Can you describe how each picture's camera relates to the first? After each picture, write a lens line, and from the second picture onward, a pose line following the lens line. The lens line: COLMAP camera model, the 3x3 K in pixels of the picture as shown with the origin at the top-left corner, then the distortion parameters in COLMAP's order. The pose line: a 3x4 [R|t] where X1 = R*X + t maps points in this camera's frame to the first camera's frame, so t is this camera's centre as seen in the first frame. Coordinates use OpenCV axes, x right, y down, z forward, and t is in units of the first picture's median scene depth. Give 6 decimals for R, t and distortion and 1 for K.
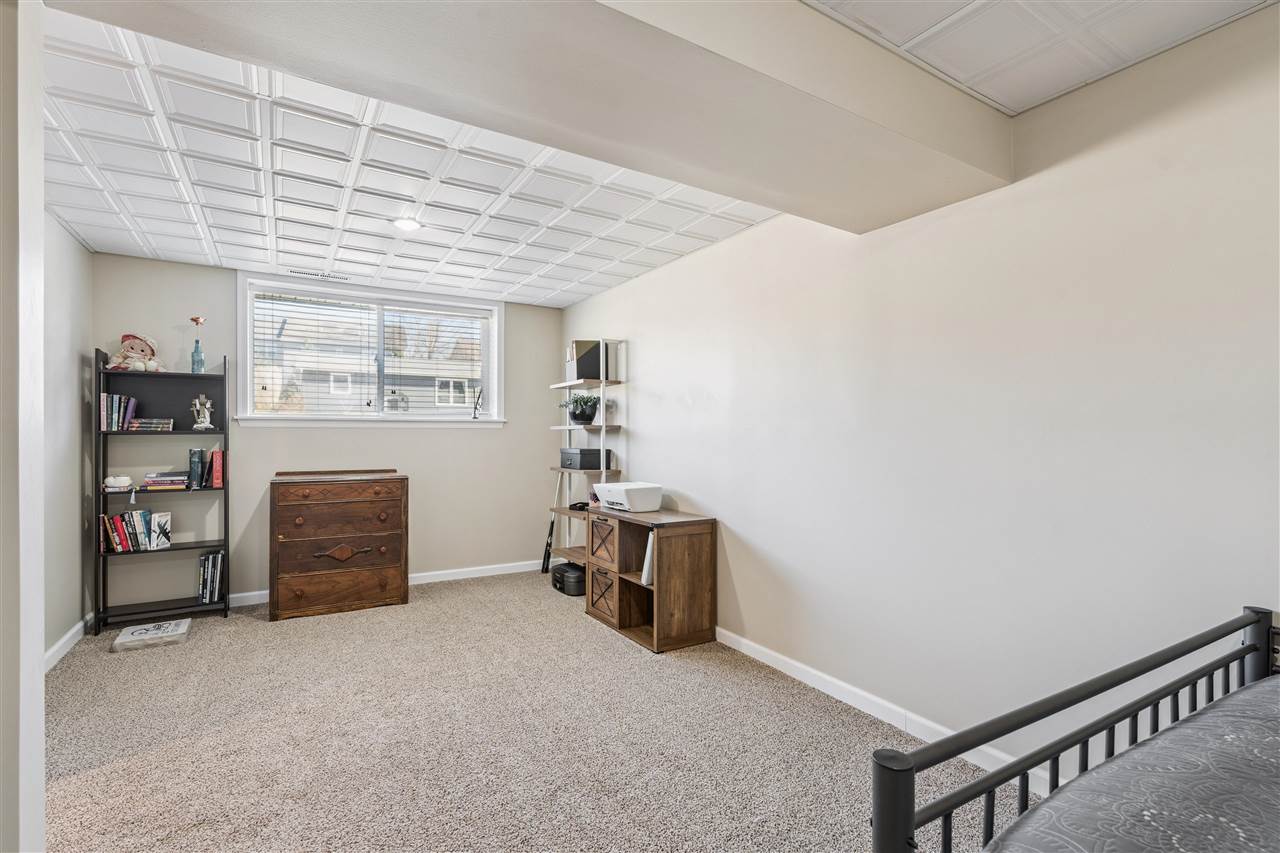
lens RADIAL K [[580.9, 0, 643.5], [0, 580.9, 431.5], [0, 0, 1]] dist [0.001367, 0.000651]
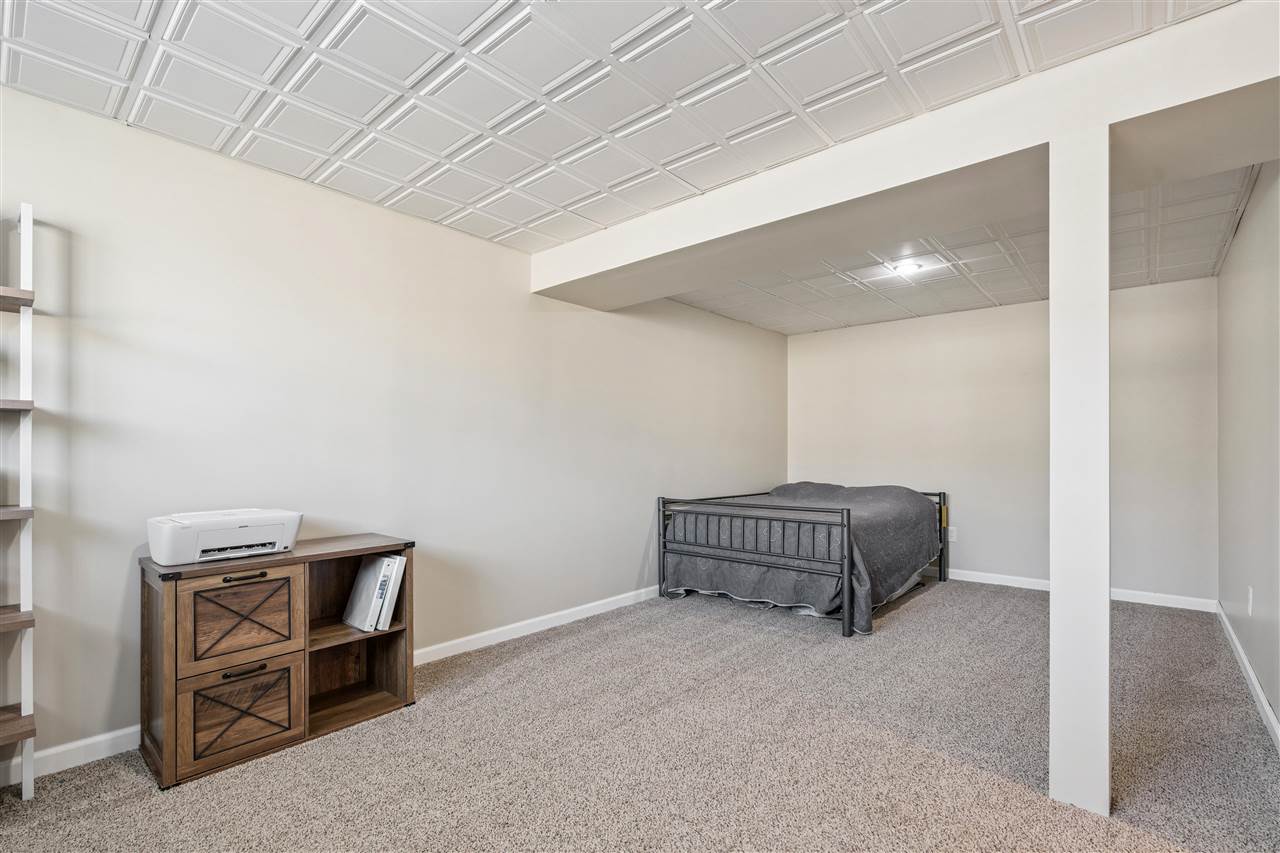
lens RADIAL K [[580.9, 0, 643.5], [0, 580.9, 431.5], [0, 0, 1]] dist [0.001367, 0.000651]
pose [[-0.291640, 0.025567, 0.956186, -0.730271], [-0.004211, 0.999599, -0.028012, 0.025428], [-0.956519, -0.012196, -0.291415, 0.809754]]
